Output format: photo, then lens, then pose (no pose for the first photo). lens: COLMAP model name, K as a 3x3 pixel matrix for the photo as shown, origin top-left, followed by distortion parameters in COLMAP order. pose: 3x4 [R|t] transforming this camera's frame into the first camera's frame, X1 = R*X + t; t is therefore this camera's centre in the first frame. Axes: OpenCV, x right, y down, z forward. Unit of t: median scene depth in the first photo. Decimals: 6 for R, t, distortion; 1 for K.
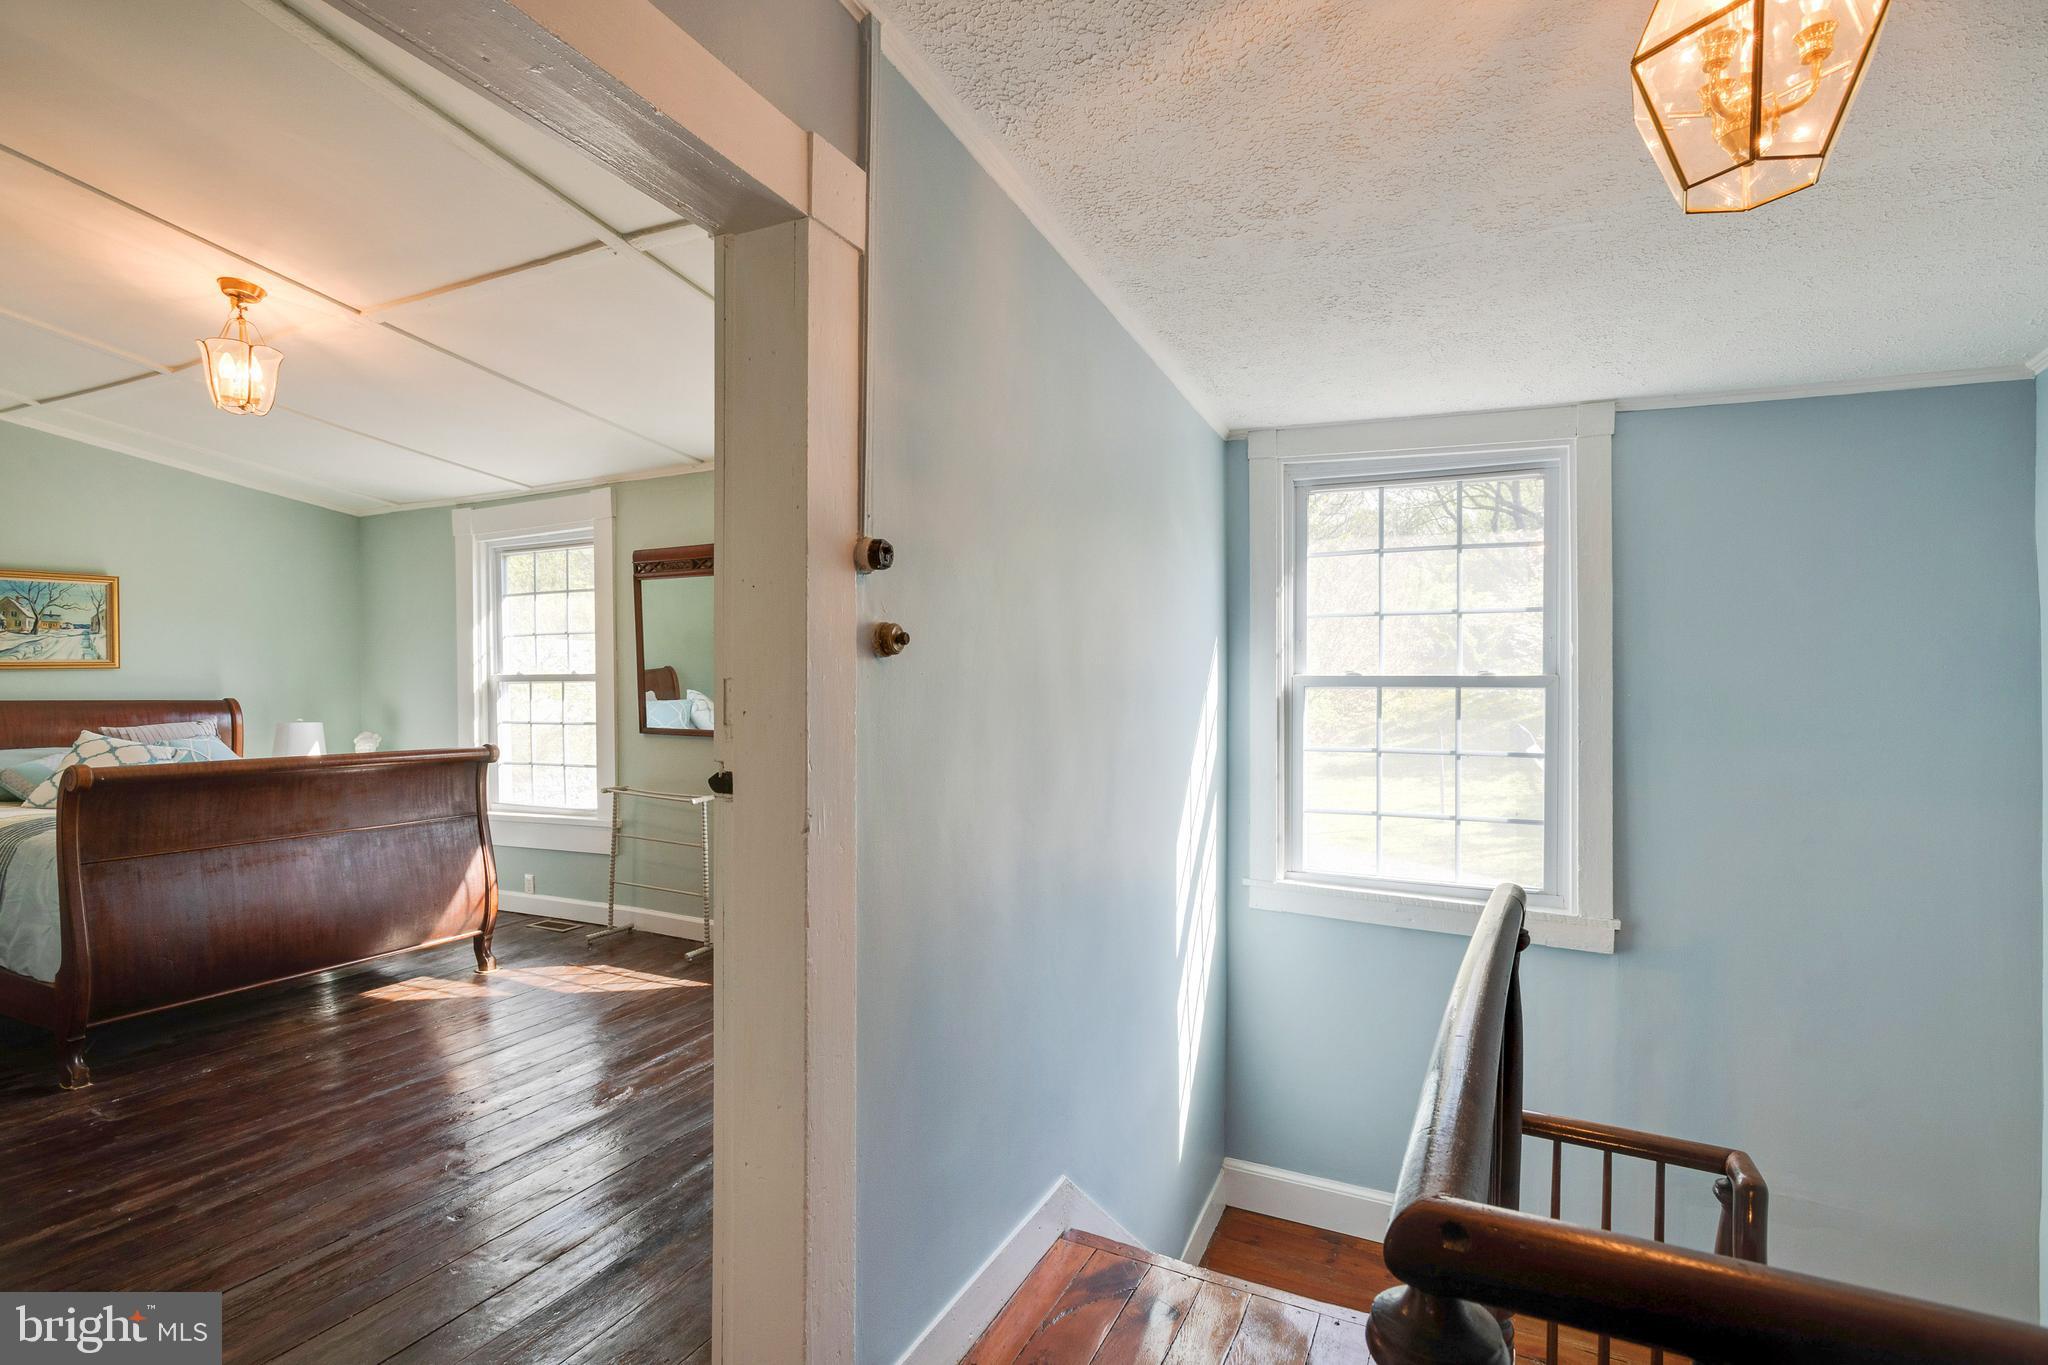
lens RADIAL K [[985.1, 0, 1014.9], [0, 985.1, 690.4], [0, 0, 1]] dist [0.001763, 0.005685]
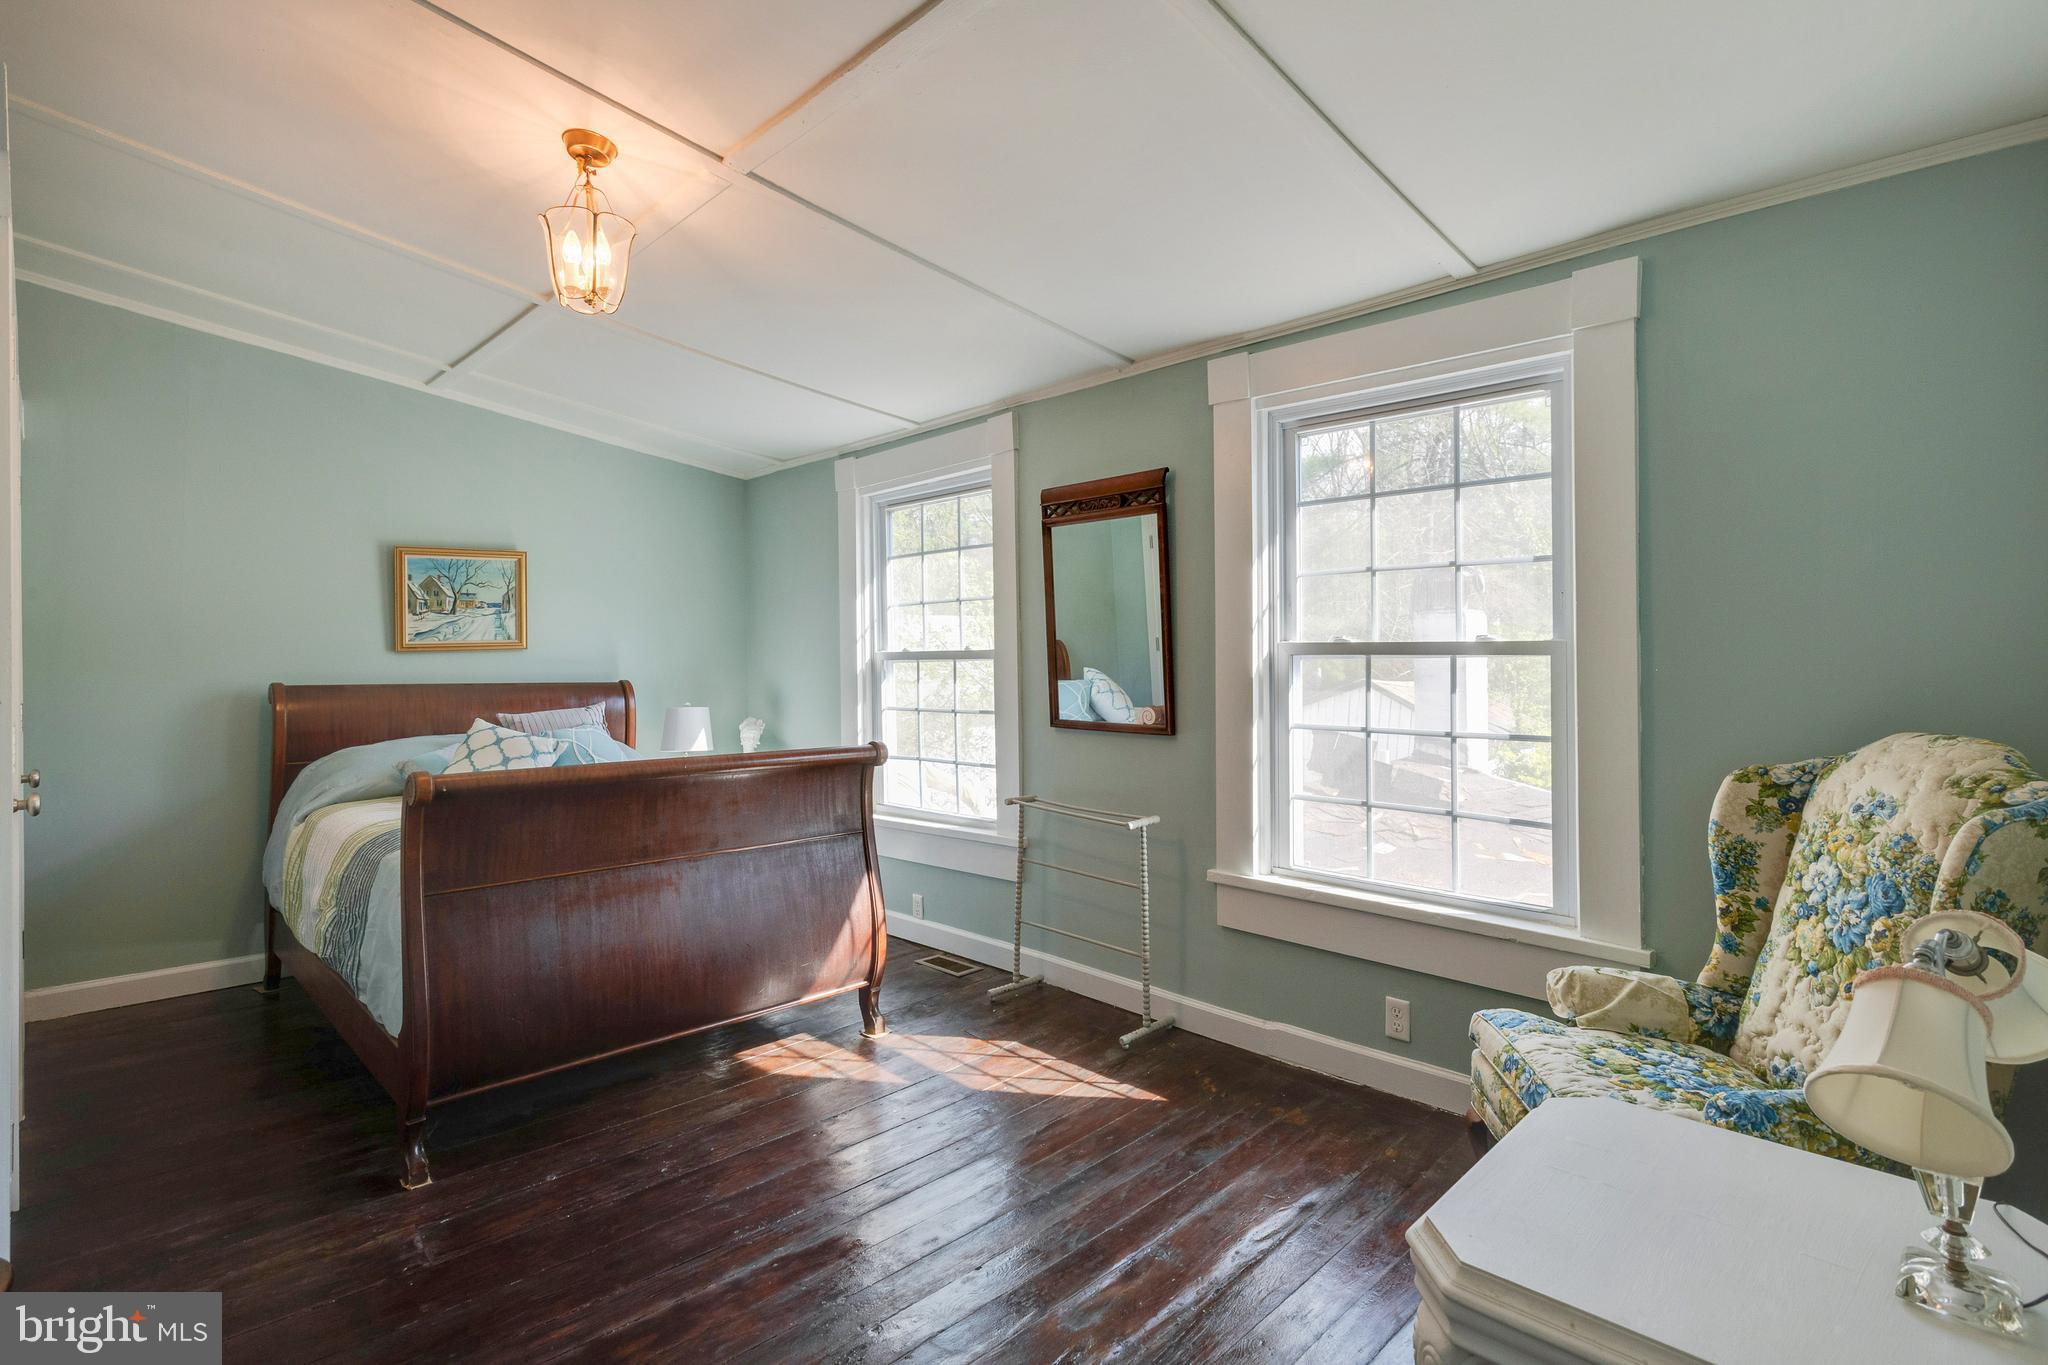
lens RADIAL K [[985.1, 0, 1010.1], [0, 985.1, 649.3], [0, 0, 1]] dist [0.001763, 0.005685]
pose [[0.941088, -0.009639, -0.338024, -0.173122], [0.004644, 0.999868, -0.015584, -0.005822], [0.338130, 0.013096, 0.941008, 0.308054]]
